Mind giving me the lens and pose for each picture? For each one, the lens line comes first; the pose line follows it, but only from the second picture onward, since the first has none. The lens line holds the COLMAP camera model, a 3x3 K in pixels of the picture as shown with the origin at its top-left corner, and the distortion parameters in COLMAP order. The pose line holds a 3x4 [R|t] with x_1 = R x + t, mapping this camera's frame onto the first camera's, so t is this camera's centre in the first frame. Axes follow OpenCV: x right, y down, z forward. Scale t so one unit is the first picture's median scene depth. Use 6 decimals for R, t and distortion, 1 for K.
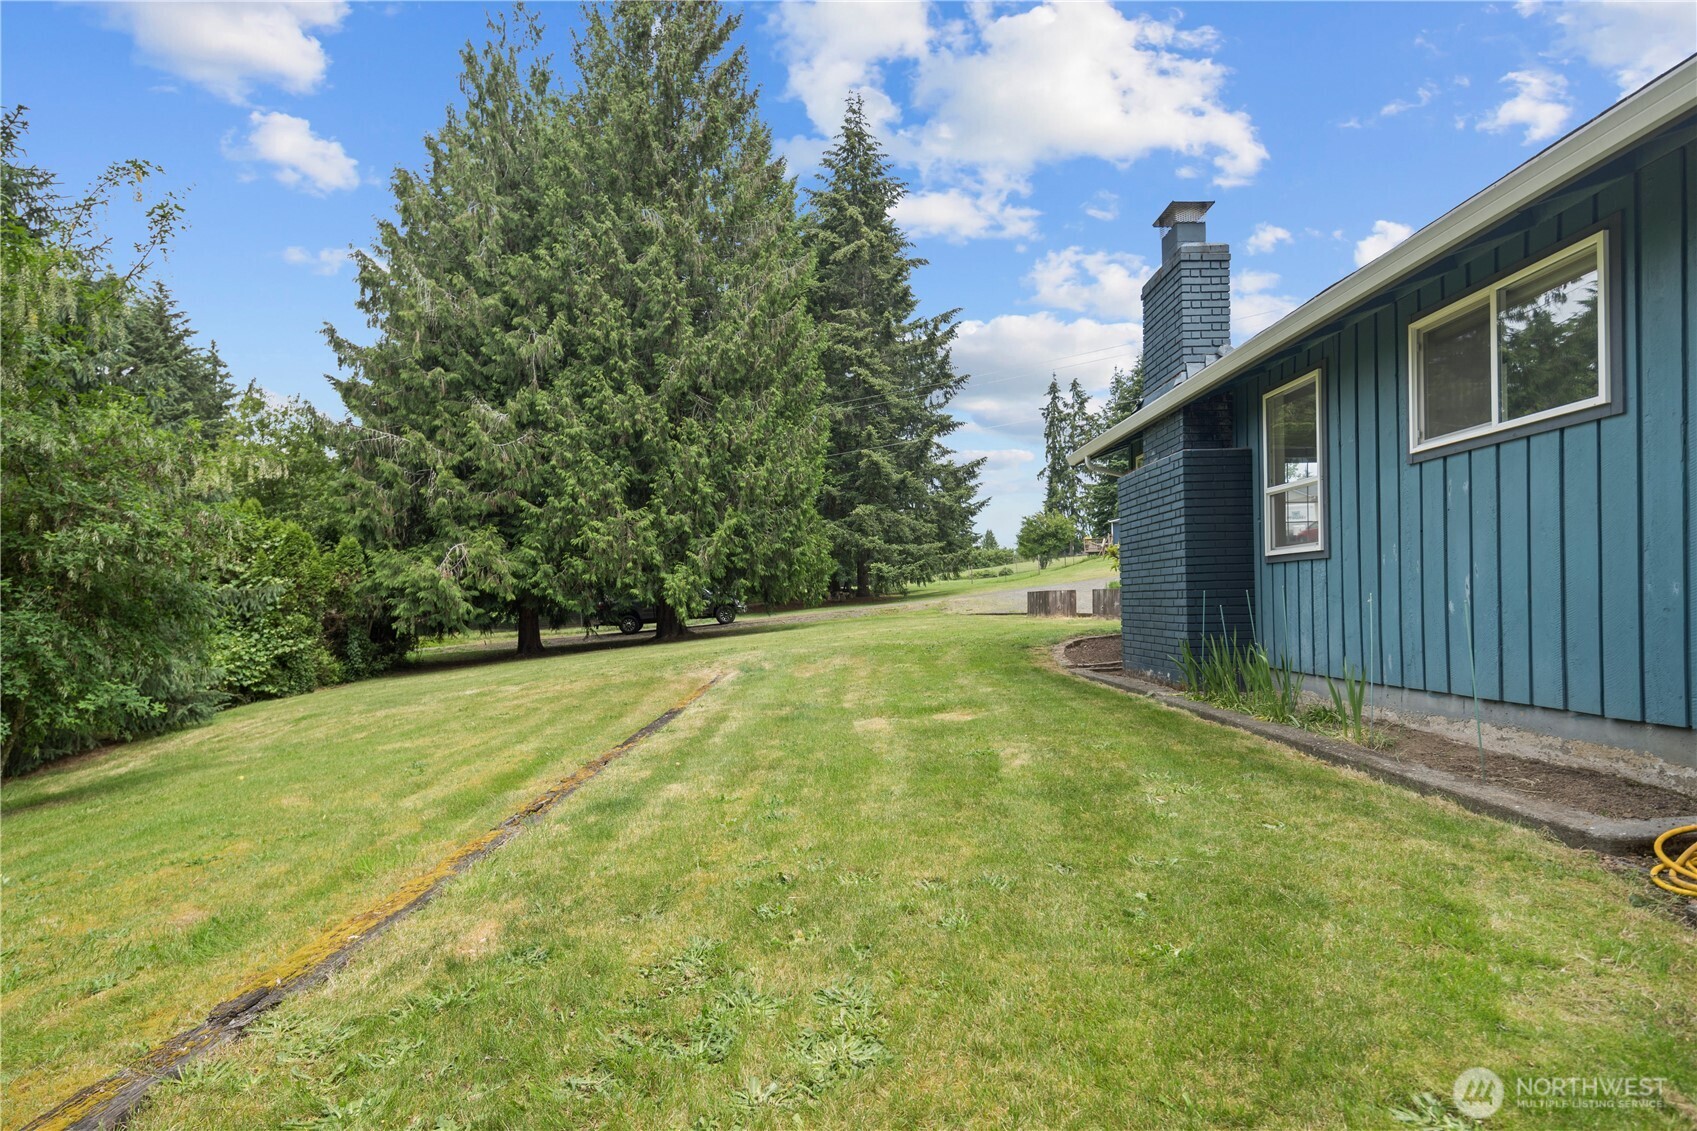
lens RADIAL K [[827.6, 0, 834.0], [0, 827.6, 613.2], [0, 0, 1]] dist [0.001374, 0.000245]
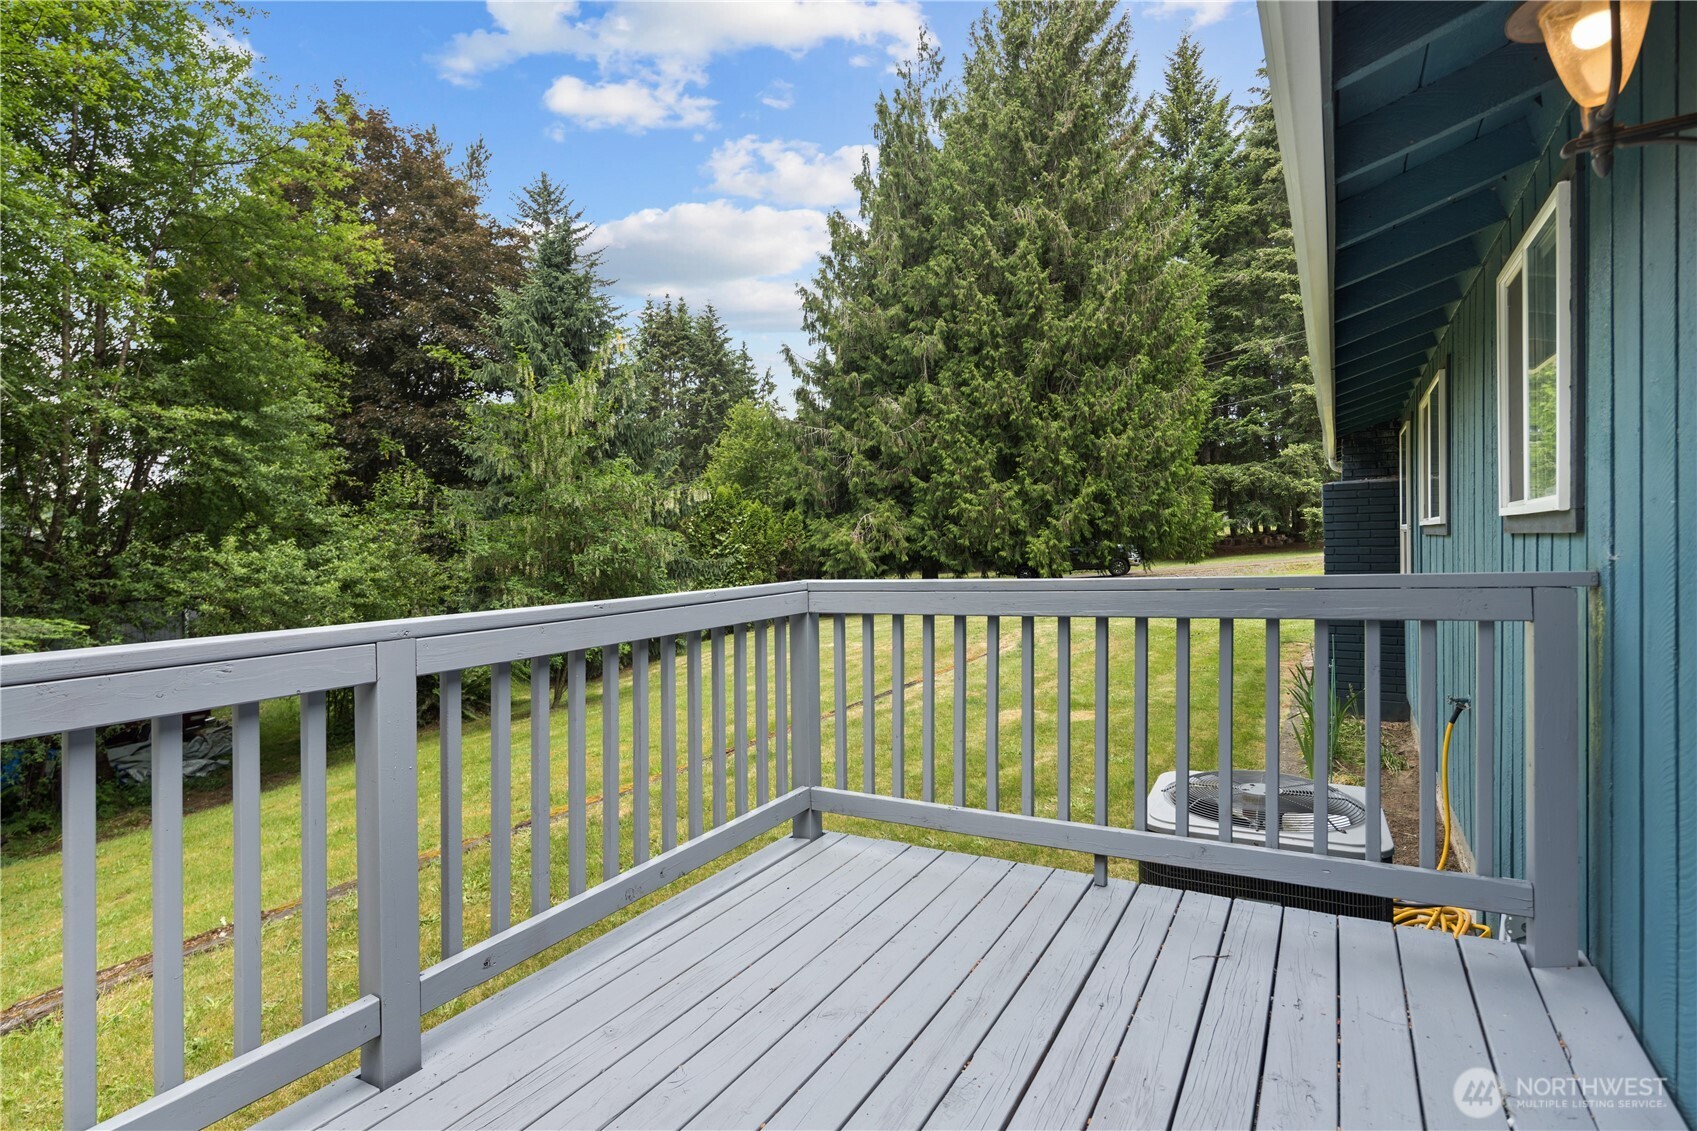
lens RADIAL K [[822.7, 0, 847.6], [0, 822.7, 556.7], [0, 0, 1]] dist [0.000767, -0.000065]
pose [[0.855929, 0.013206, -0.516925, 0.155299], [-0.003092, 0.999787, 0.020422, -0.044091], [0.517084, -0.015882, 0.855787, -0.067577]]
